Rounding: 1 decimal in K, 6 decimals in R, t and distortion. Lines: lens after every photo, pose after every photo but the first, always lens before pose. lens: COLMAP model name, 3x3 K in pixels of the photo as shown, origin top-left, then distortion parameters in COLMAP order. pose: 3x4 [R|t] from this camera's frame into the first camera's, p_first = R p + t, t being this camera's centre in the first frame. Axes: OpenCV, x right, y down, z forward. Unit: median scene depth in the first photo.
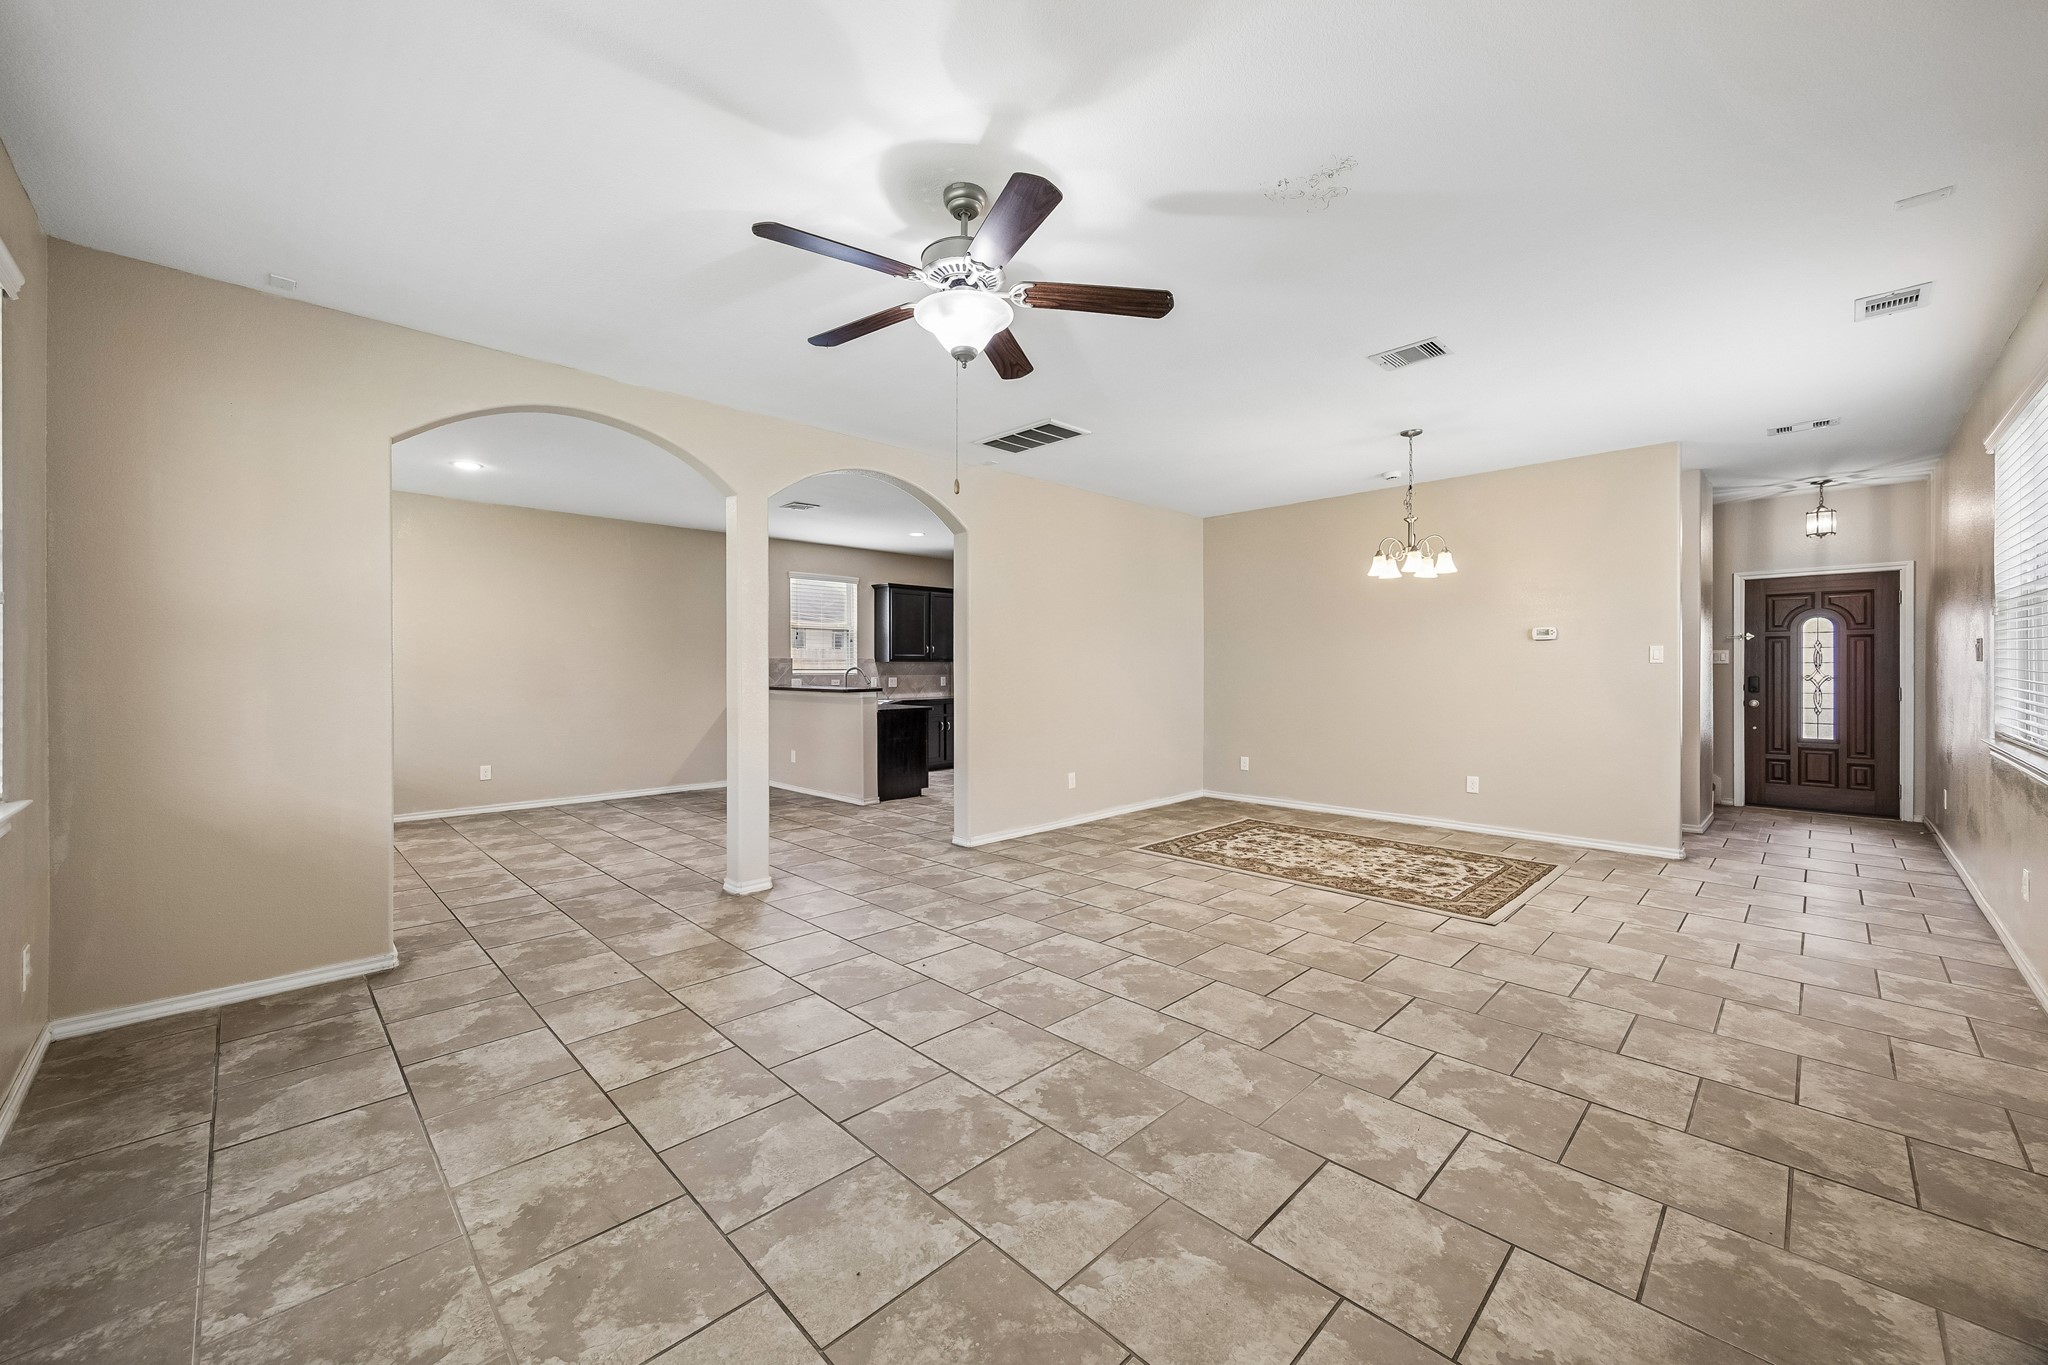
lens RADIAL K [[784.9, 0, 1013.7], [0, 784.9, 666.1], [0, 0, 1]] dist [0.010328, 0.000001]
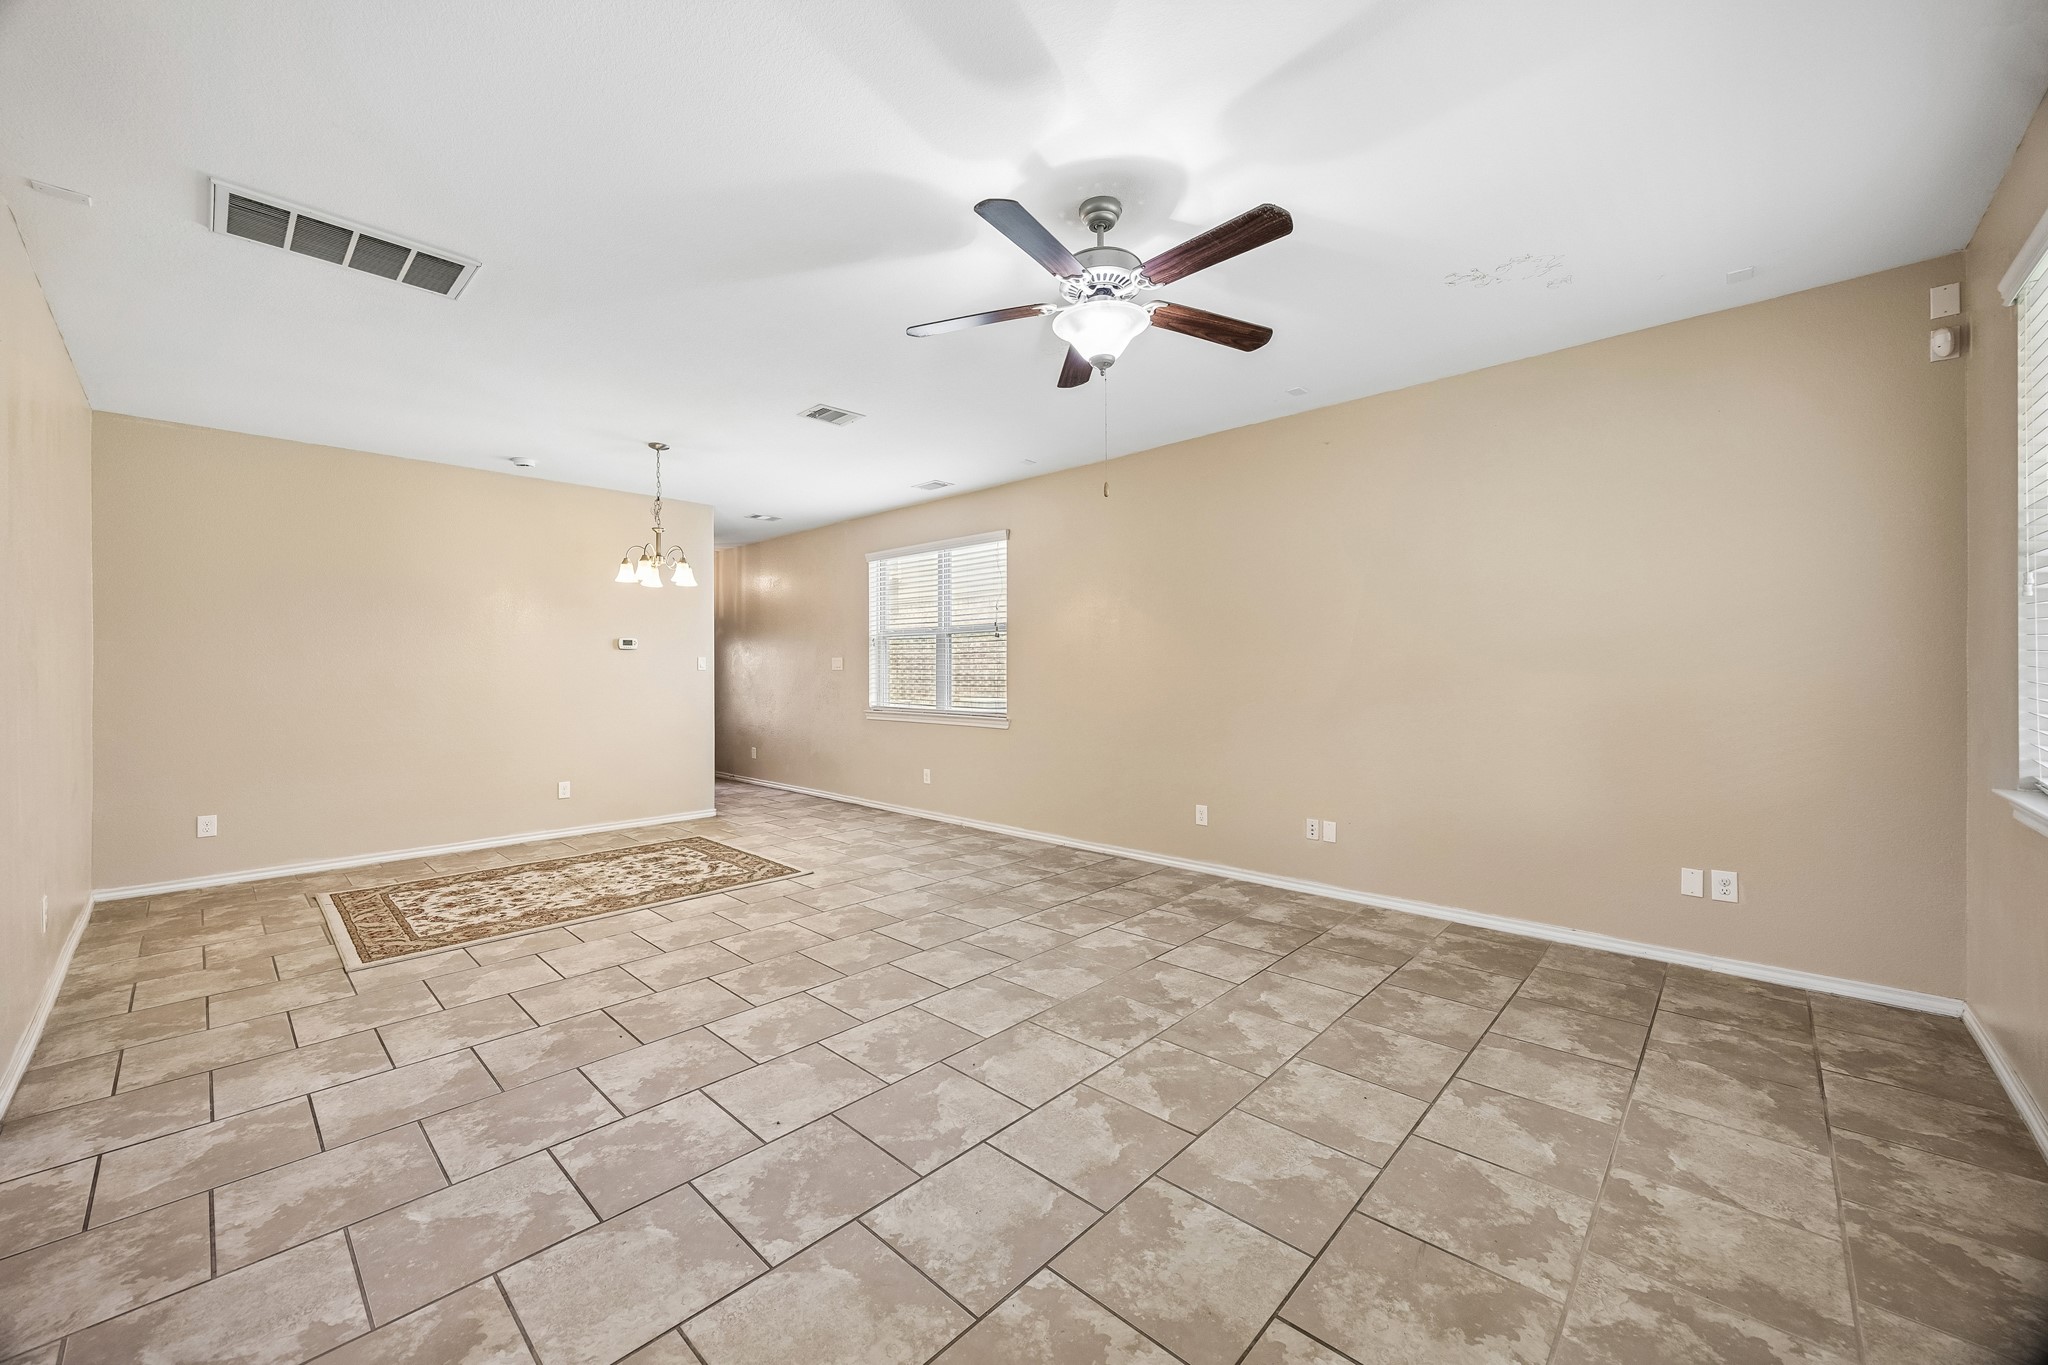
lens RADIAL K [[775.4, 0, 1011.8], [0, 775.4, 673.8], [0, 0, 1]] dist [-0.001519, -0.000473]
pose [[-0.033389, 0.000601, 0.999442, -1.151730], [0.002530, 0.999997, -0.000517, 0.009818], [-0.999439, 0.002512, -0.033391, 1.239869]]
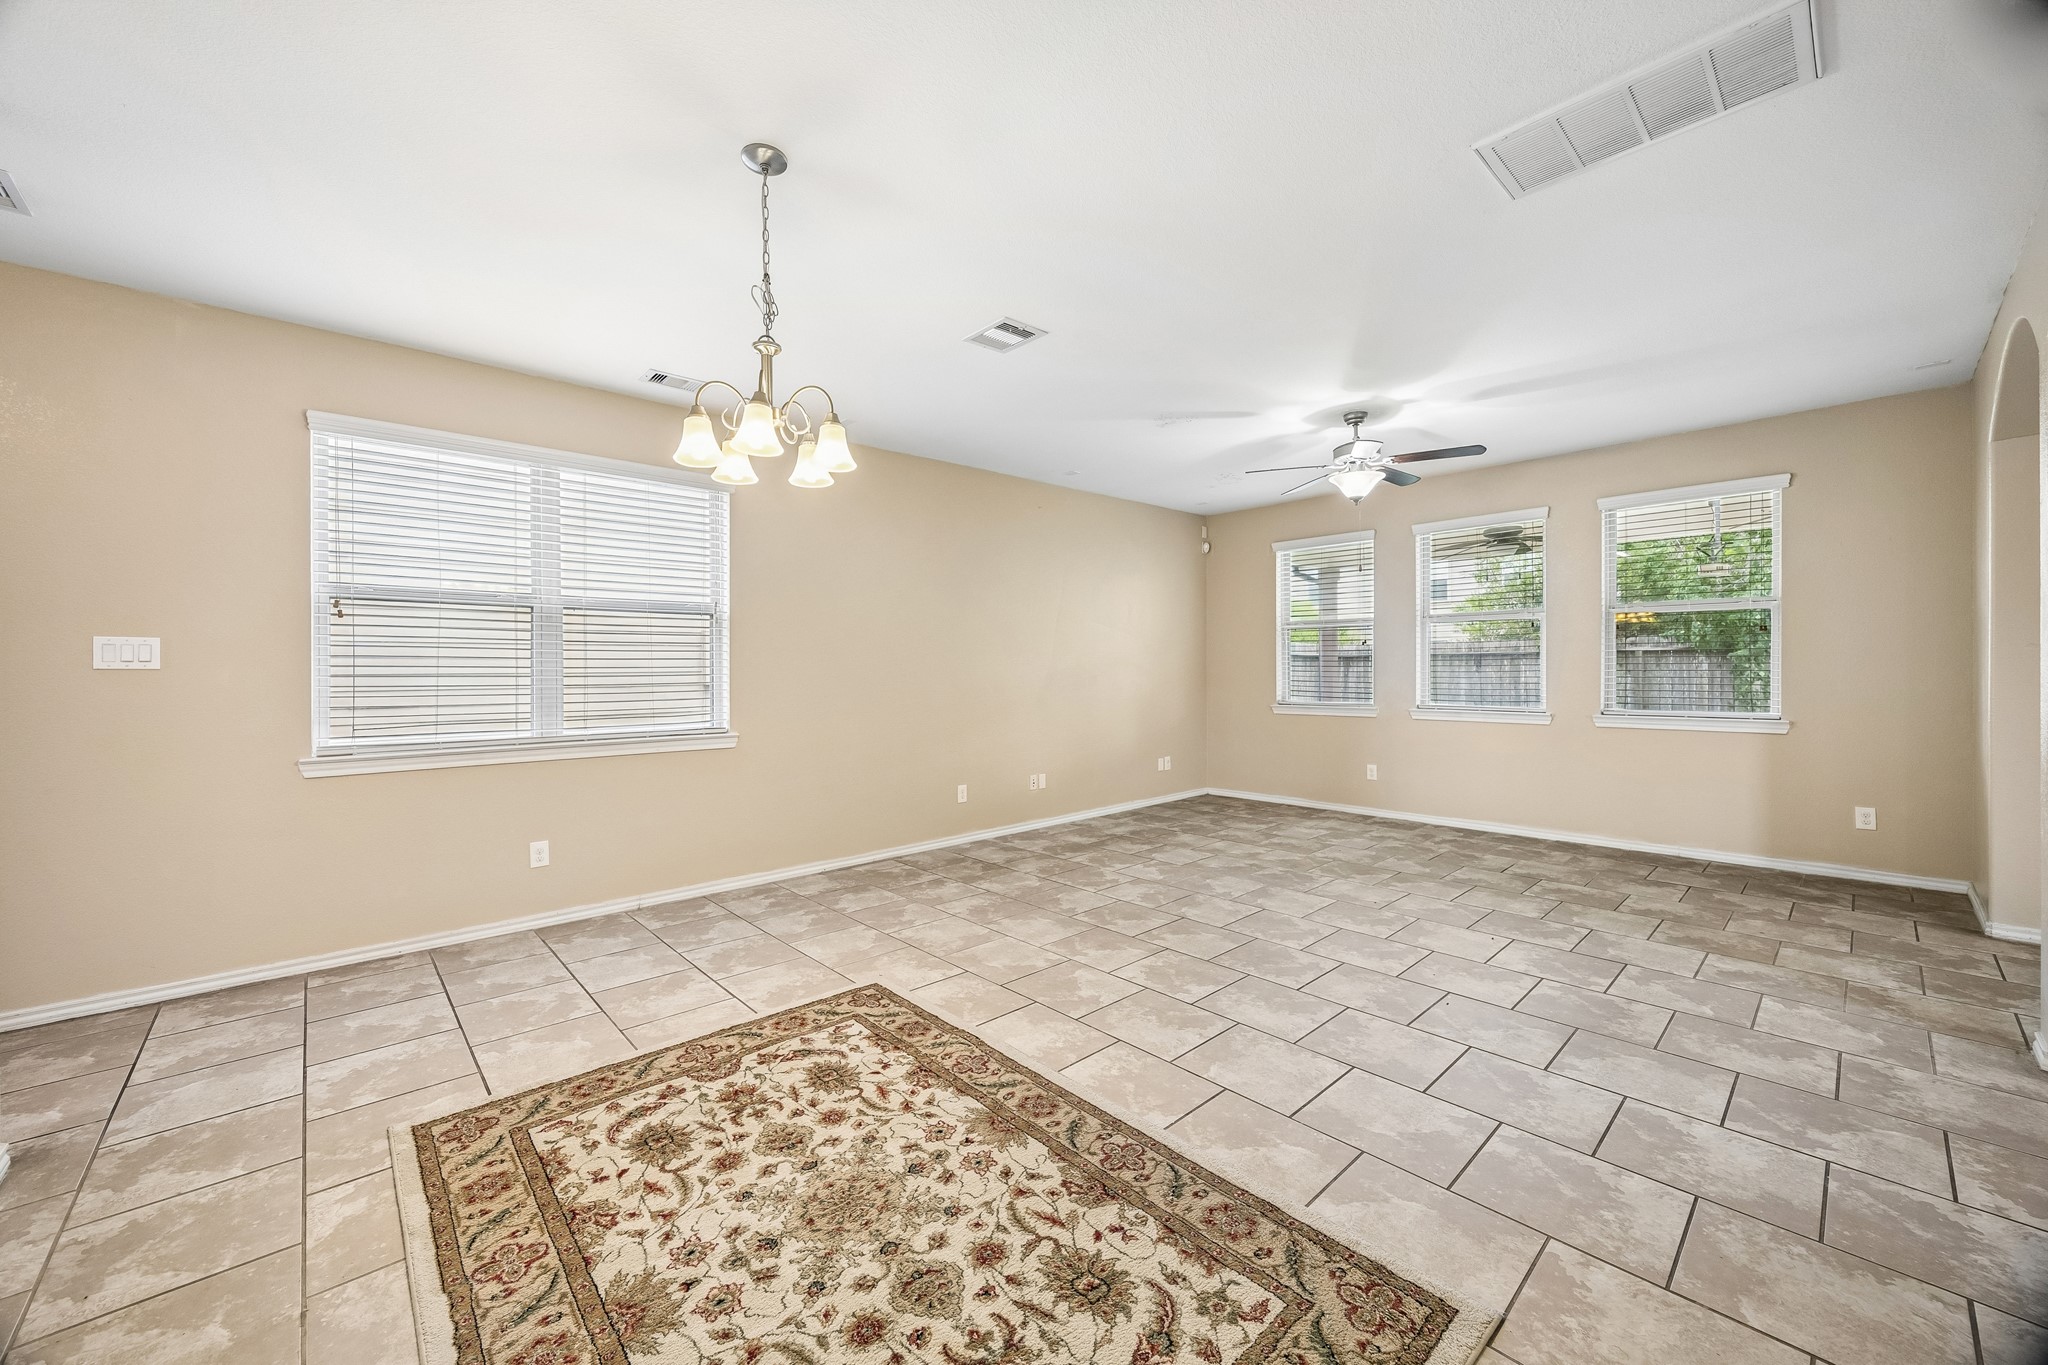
lens RADIAL K [[775.4, 0, 1011.8], [0, 775.4, 673.8], [0, 0, 1]] dist [-0.001519, -0.000473]
pose [[-0.998997, 0.010382, 0.043567, 0.743114], [0.010712, 0.999916, 0.007343, 0.003881], [-0.043487, 0.007802, -0.999024, 3.132927]]
